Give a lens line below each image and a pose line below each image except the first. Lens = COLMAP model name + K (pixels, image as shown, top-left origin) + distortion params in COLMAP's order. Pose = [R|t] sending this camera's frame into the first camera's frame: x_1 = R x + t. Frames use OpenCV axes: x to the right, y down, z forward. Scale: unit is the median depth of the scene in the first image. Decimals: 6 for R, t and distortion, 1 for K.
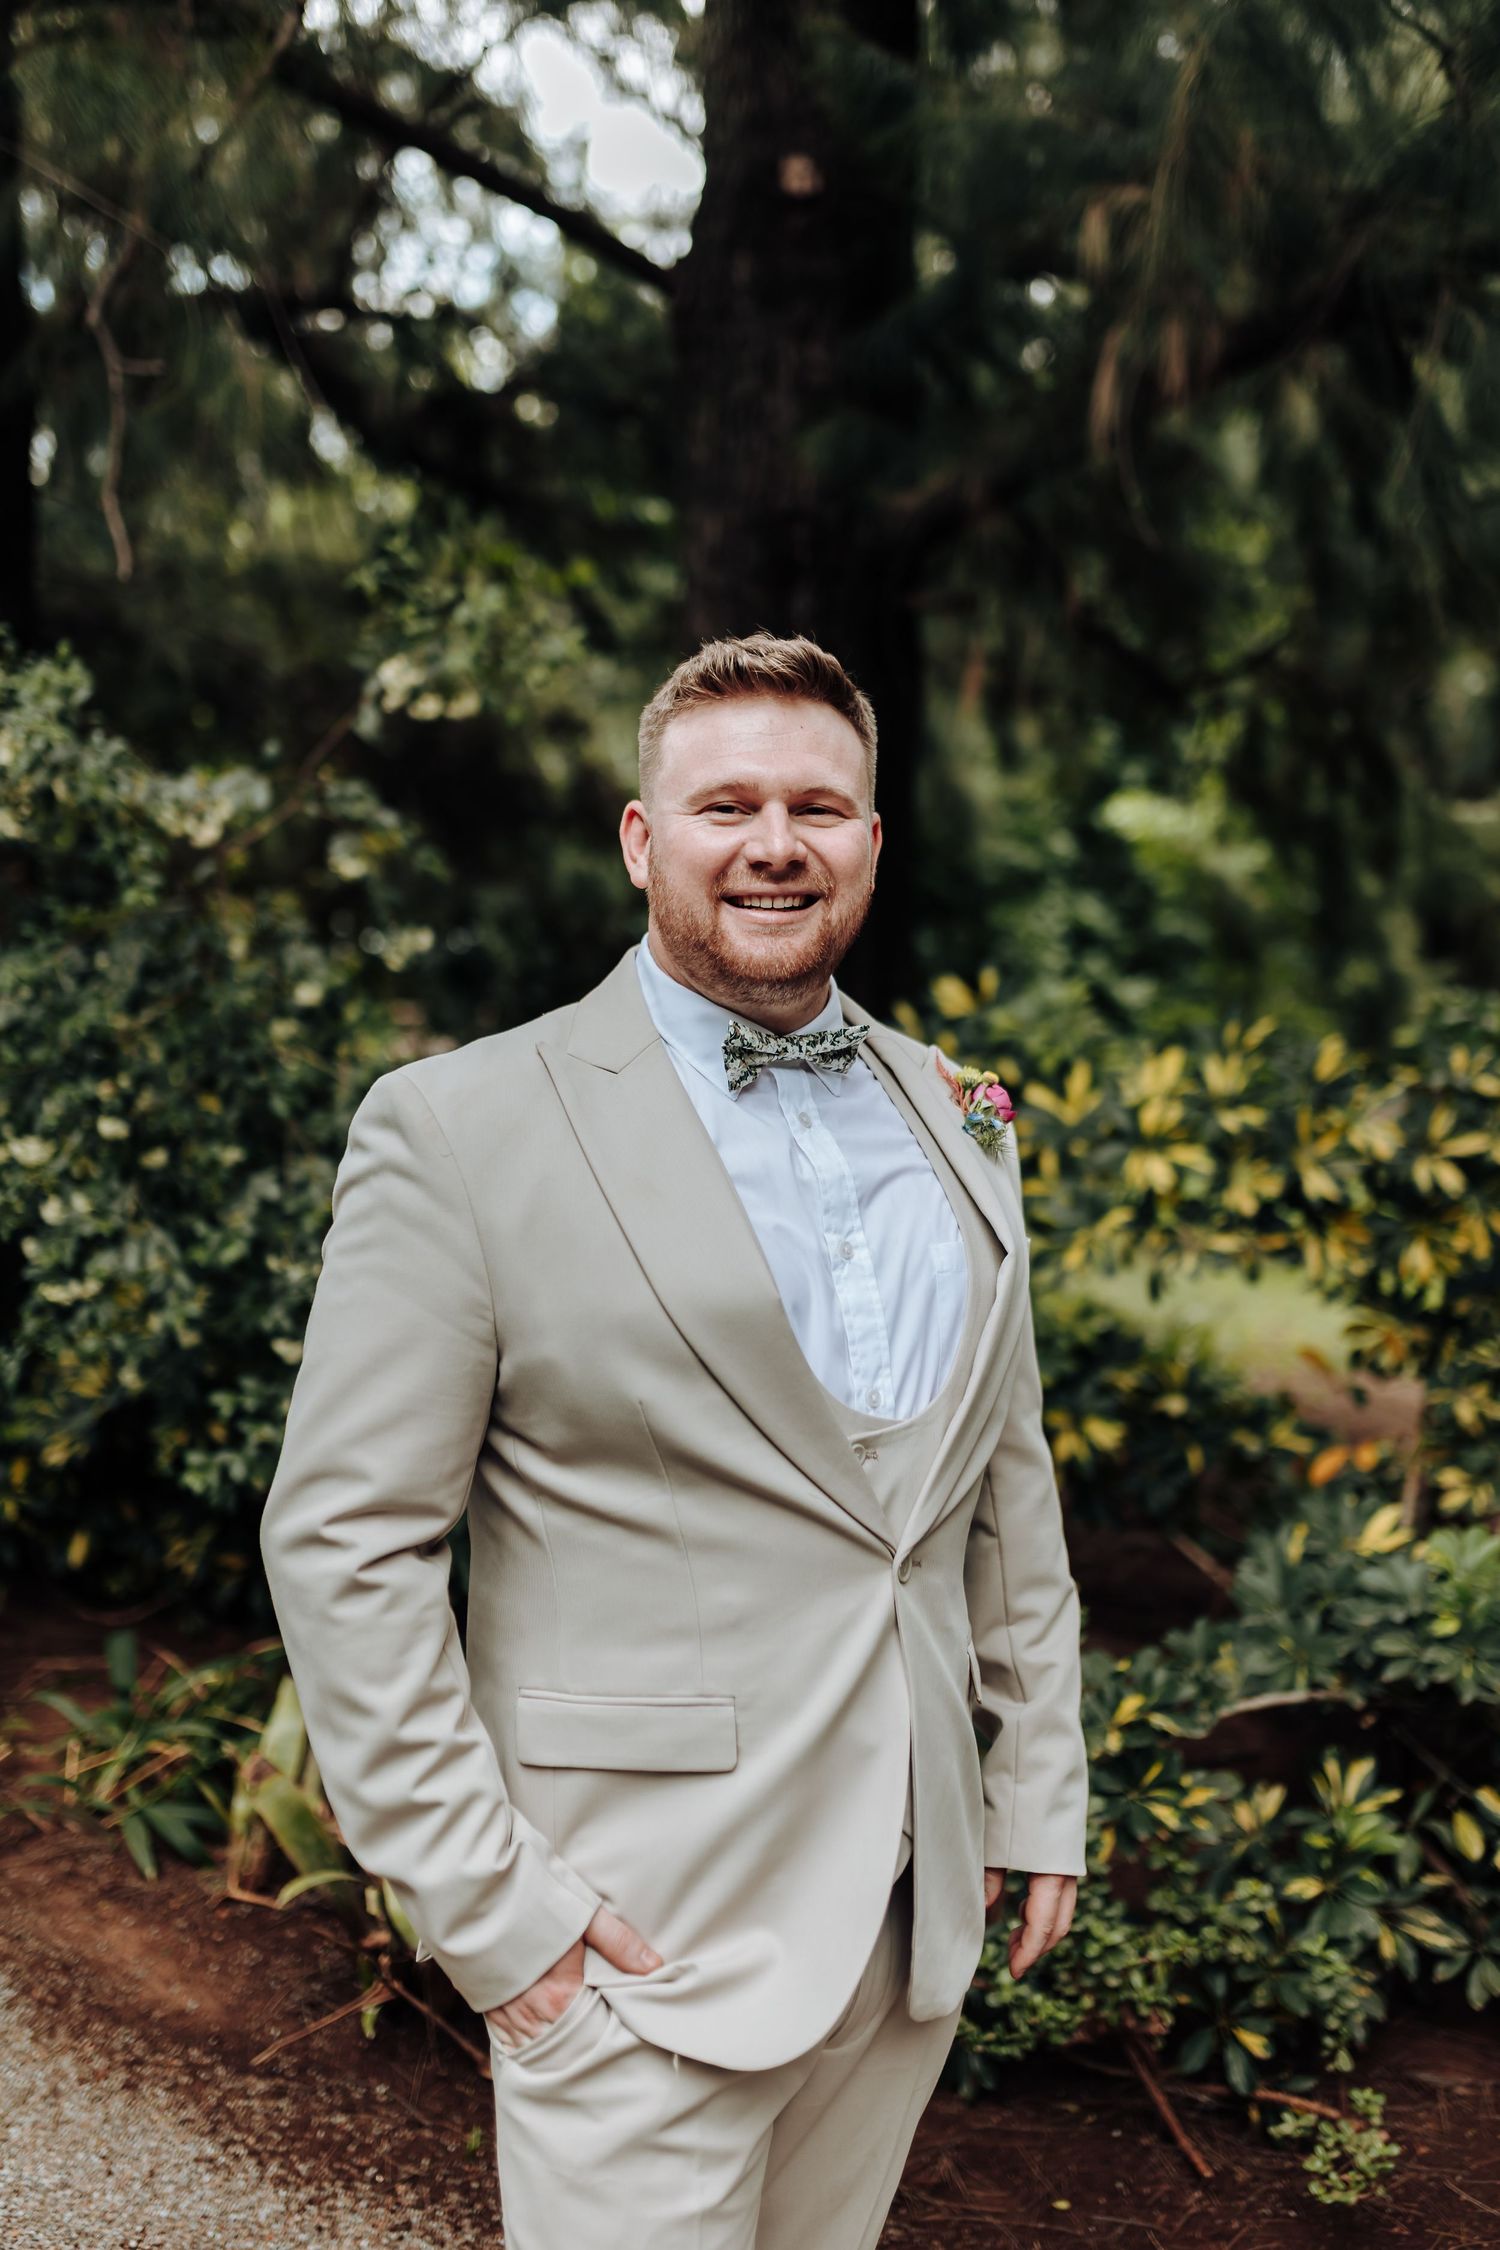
lens RADIAL K [[2030.1, 0, 712.2], [0, 2030.1, 1178.3], [0, 0, 1]] dist [0.008606, 0.013608]
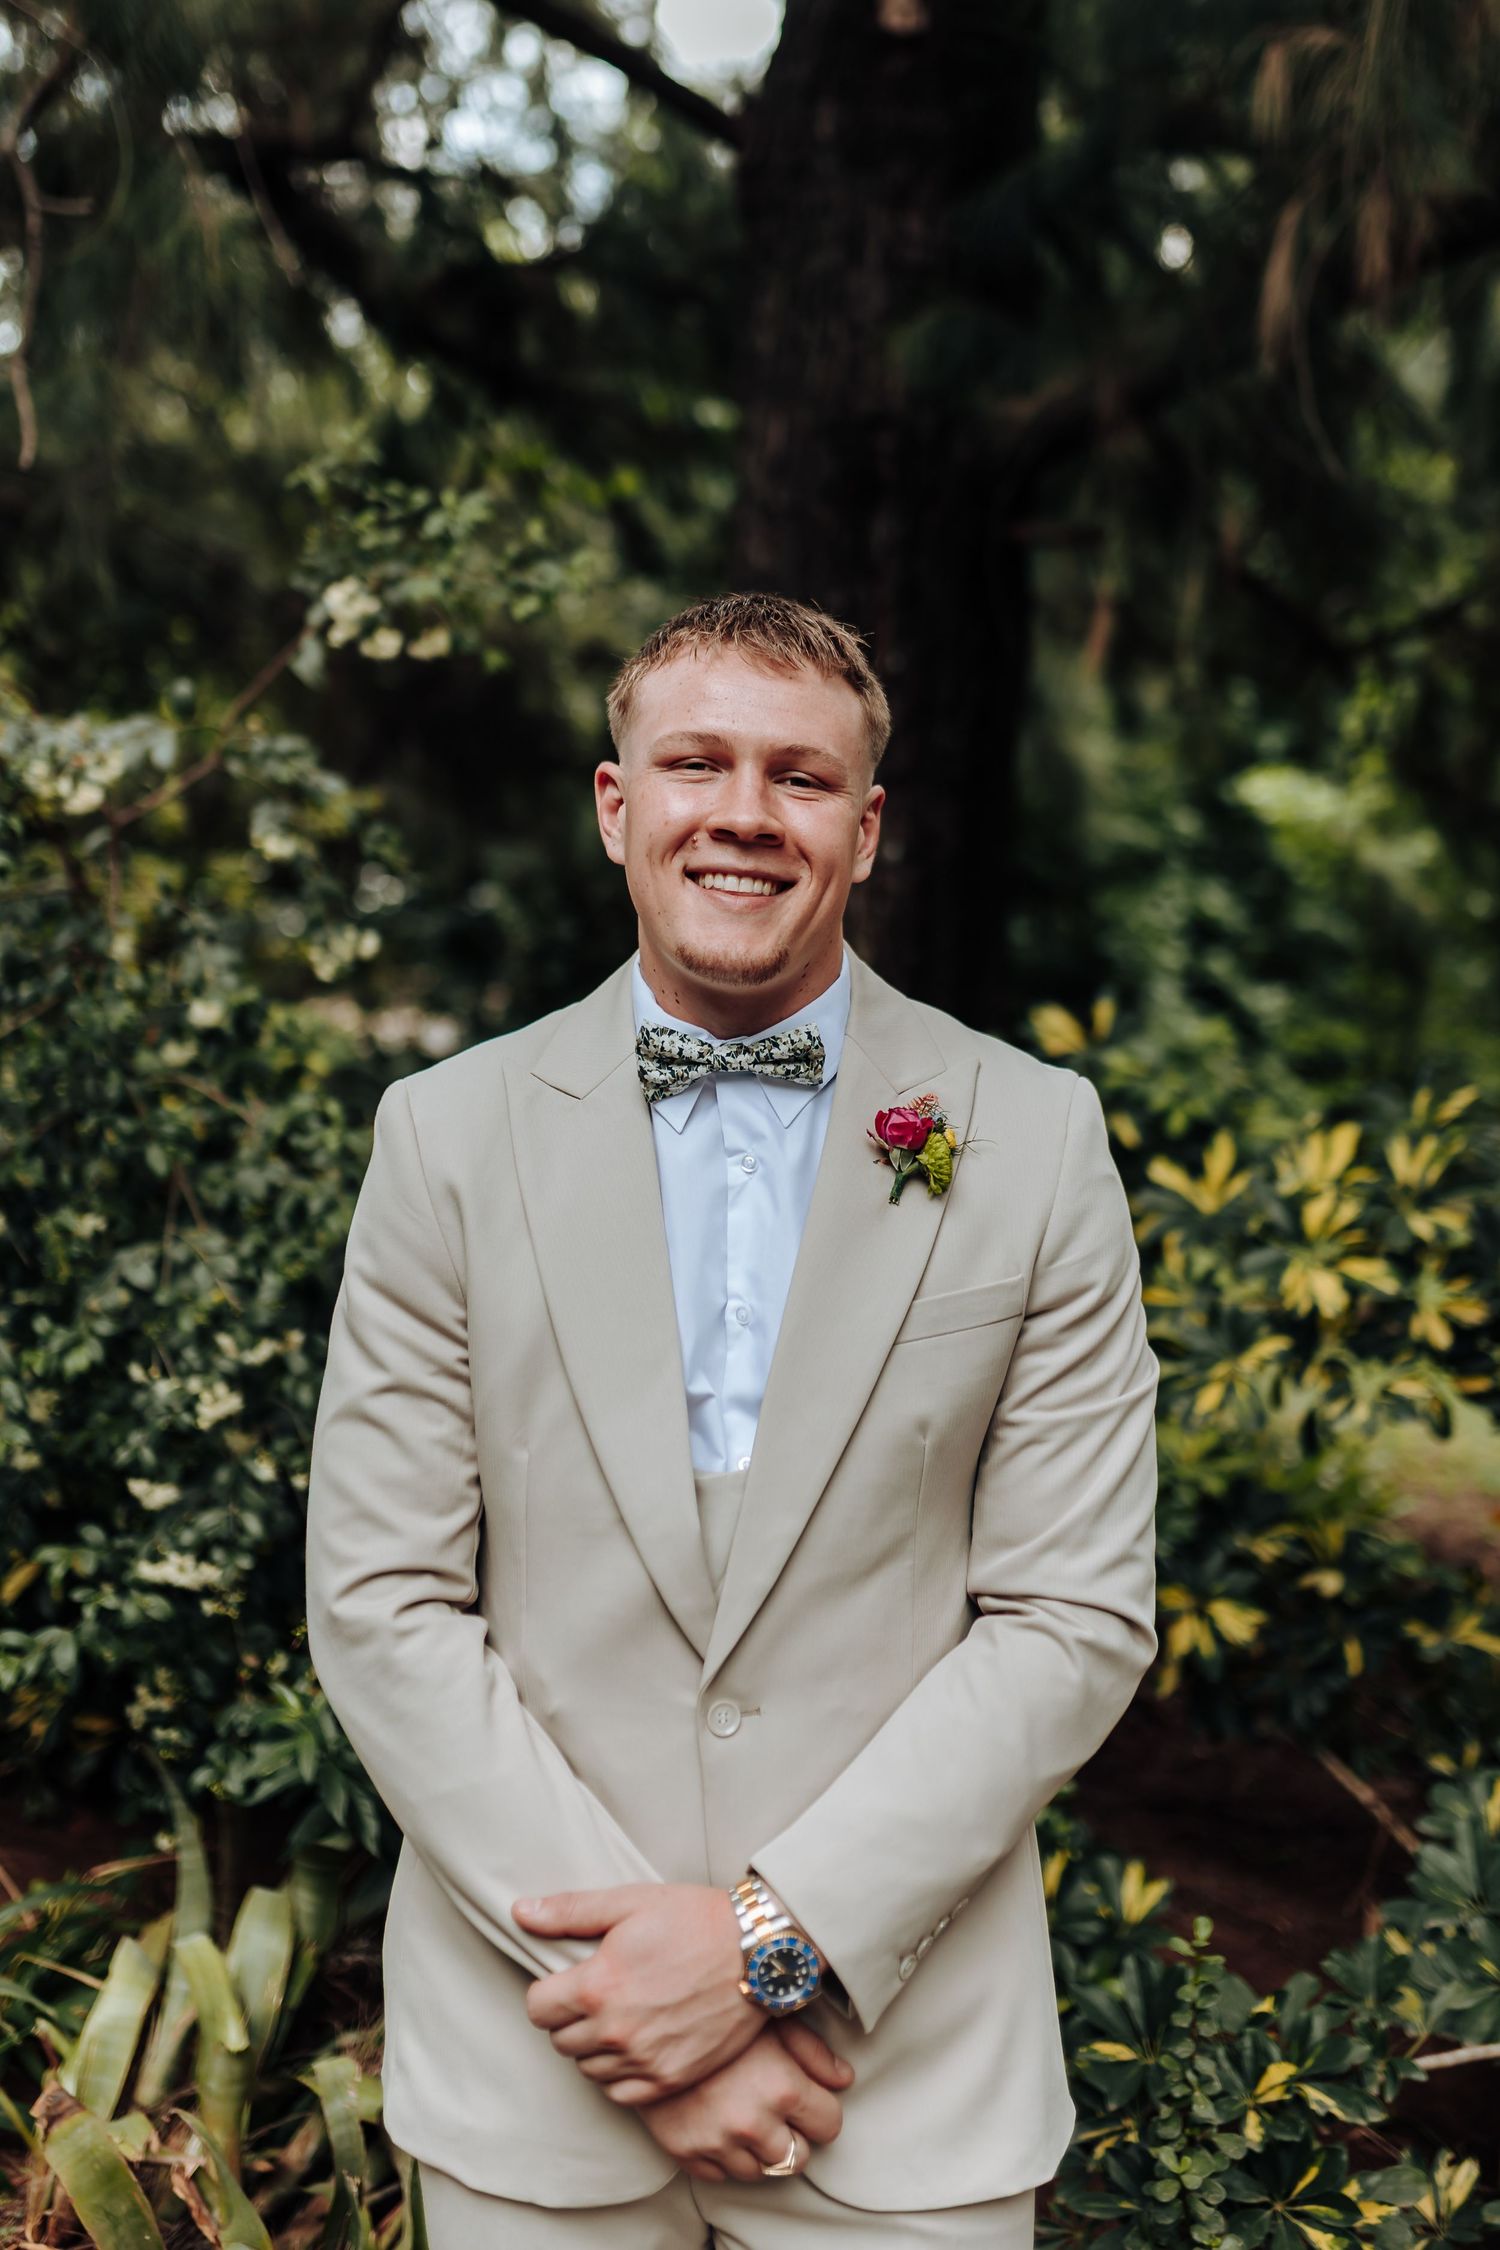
lens RADIAL K [[2245.3, 0, 753.9], [0, 2245.3, 1020.6], [0, 0, 1]] dist [-0.004820, -0.003849]
pose [[0.999090, 0.041752, -0.008723, 0.010233], [-0.042183, 0.997475, -0.057126, -0.043686], [0.006315, 0.057442, 0.998329, 0.151151]]
